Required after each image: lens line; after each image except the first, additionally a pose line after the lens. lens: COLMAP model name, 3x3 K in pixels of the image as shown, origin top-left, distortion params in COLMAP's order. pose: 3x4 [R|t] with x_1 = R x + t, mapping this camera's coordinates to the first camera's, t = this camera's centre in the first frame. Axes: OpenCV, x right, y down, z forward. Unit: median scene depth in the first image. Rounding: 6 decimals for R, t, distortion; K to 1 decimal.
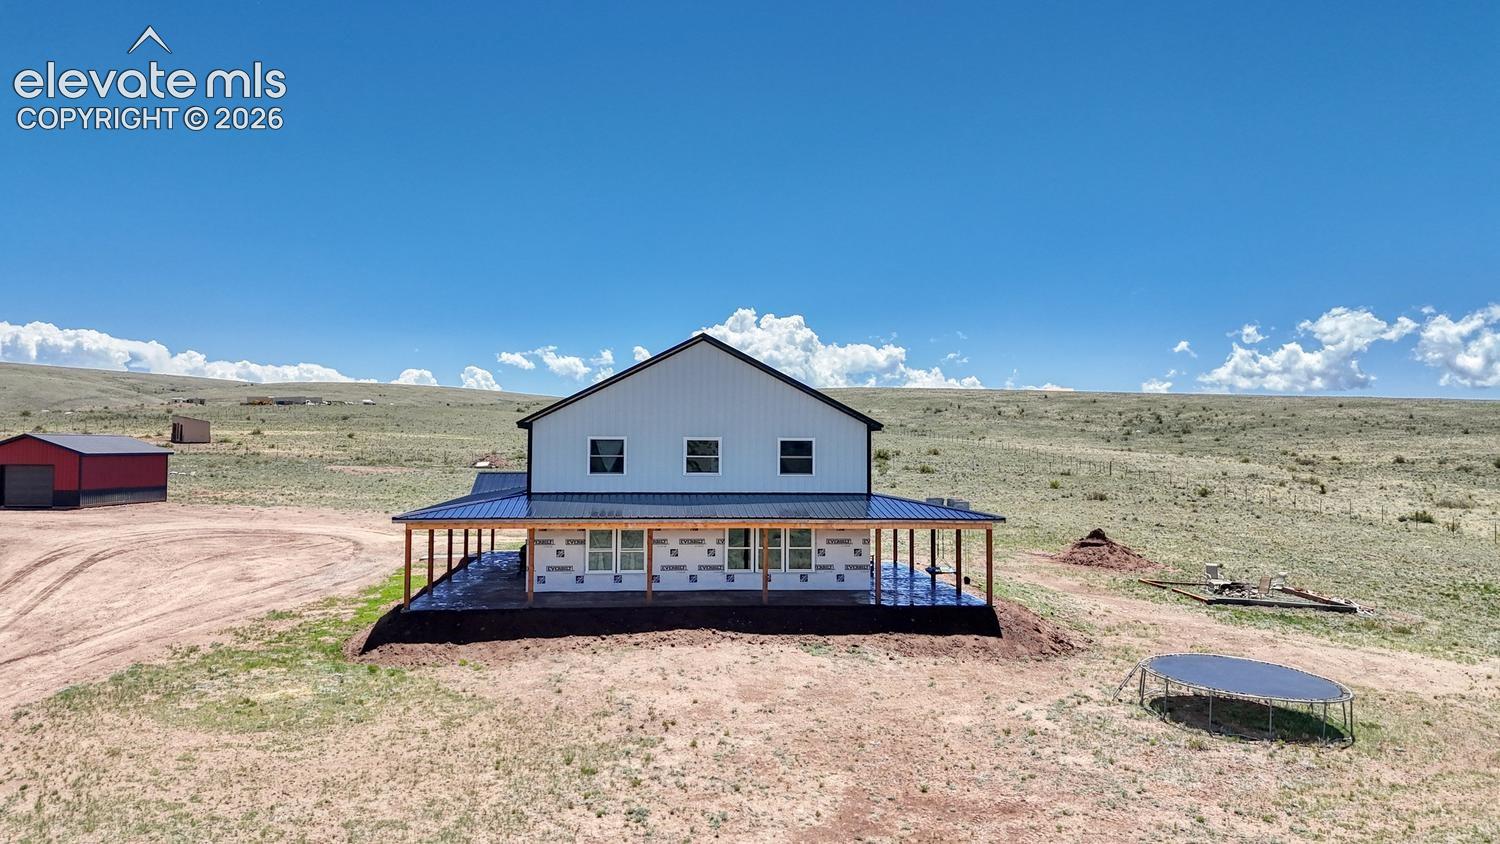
lens RADIAL K [[1109.2, 0, 775.0], [0, 1109.2, 417.8], [0, 0, 1]] dist [0.076895, -0.008256]
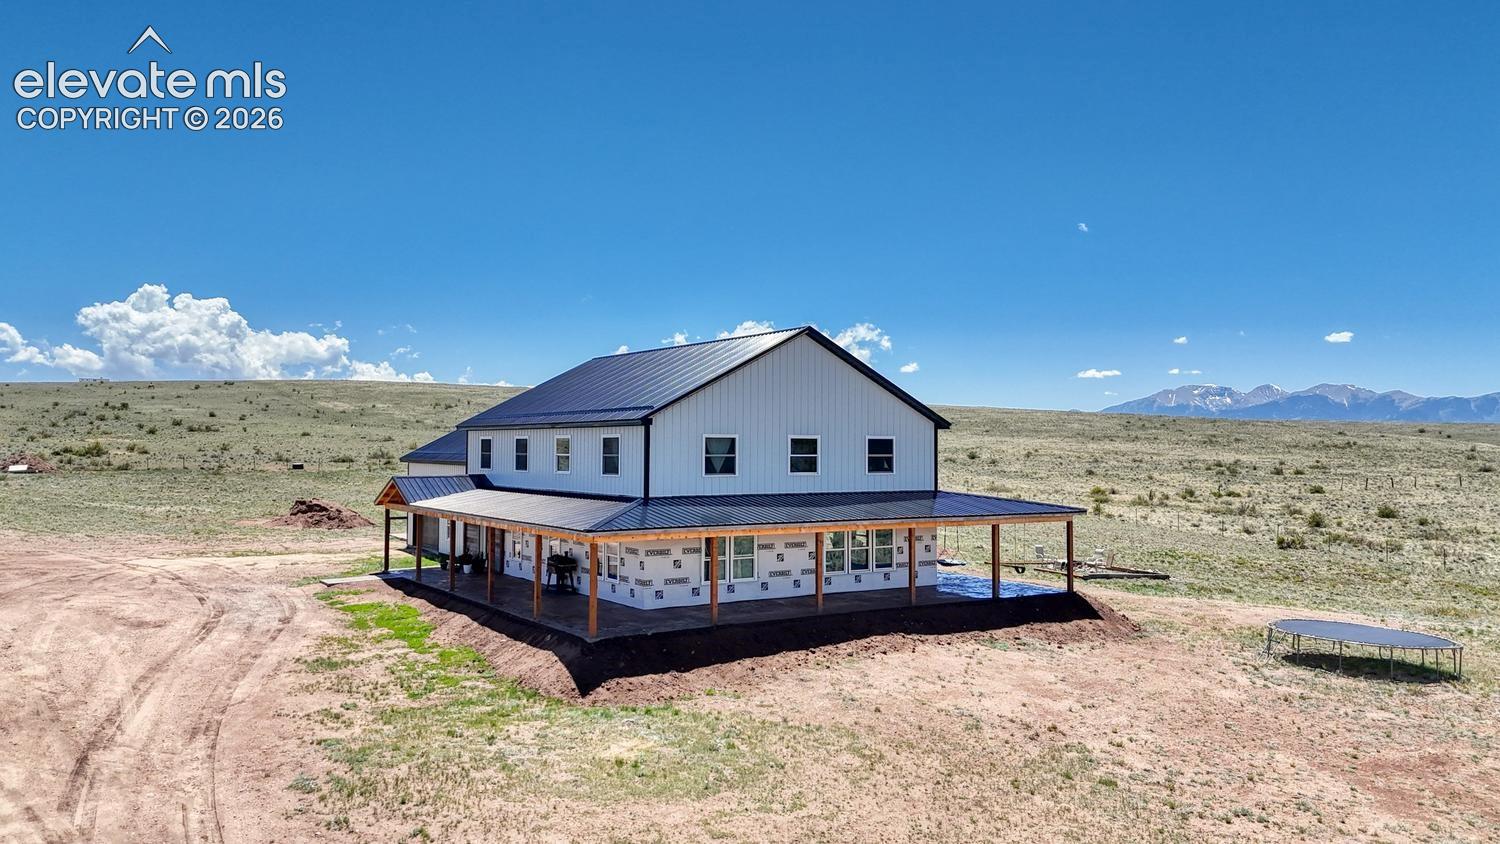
lens RADIAL K [[1109.2, 0, 775.0], [0, 1109.2, 417.8], [0, 0, 1]] dist [0.076895, -0.008256]
pose [[0.887179, 0.007780, 0.461361, -0.526517], [-0.008865, 0.999961, 0.000184, 0.002609], [-0.461341, -0.004254, 0.887213, 0.164248]]
